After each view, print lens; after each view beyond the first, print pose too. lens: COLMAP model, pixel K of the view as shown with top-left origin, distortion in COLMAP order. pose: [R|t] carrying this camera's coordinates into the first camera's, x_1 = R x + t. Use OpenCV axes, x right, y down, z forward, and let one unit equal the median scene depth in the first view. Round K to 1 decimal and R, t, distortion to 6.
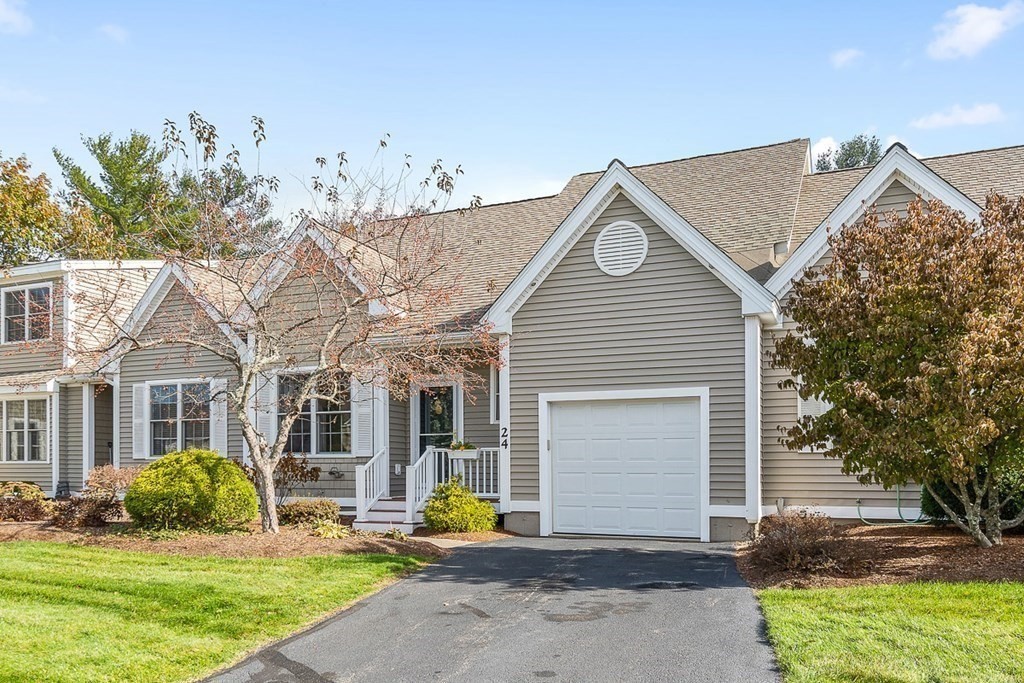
lens RADIAL K [[804.3, 0, 505.6], [0, 804.3, 343.0], [0, 0, 1]] dist [0.011685, -0.003546]
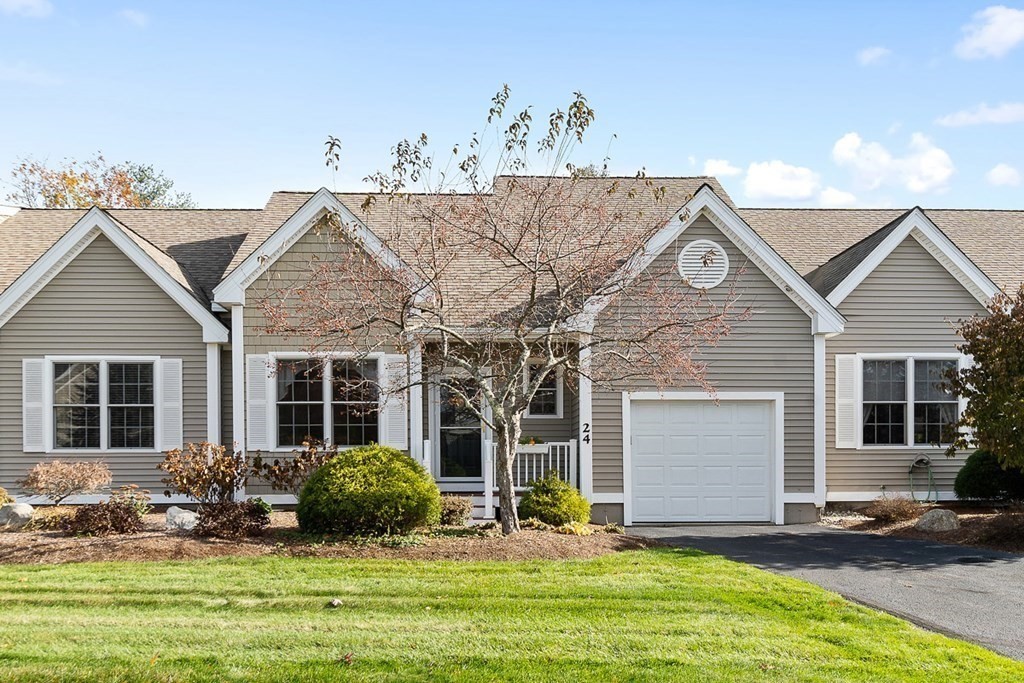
lens RADIAL K [[804.3, 0, 504.6], [0, 804.3, 339.3], [0, 0, 1]] dist [0.011685, -0.003546]
pose [[0.898195, 0.059146, 0.435600, -0.576051], [-0.064432, 0.997919, -0.002642, 0.006439], [-0.434850, -0.025694, 0.900136, 0.115089]]
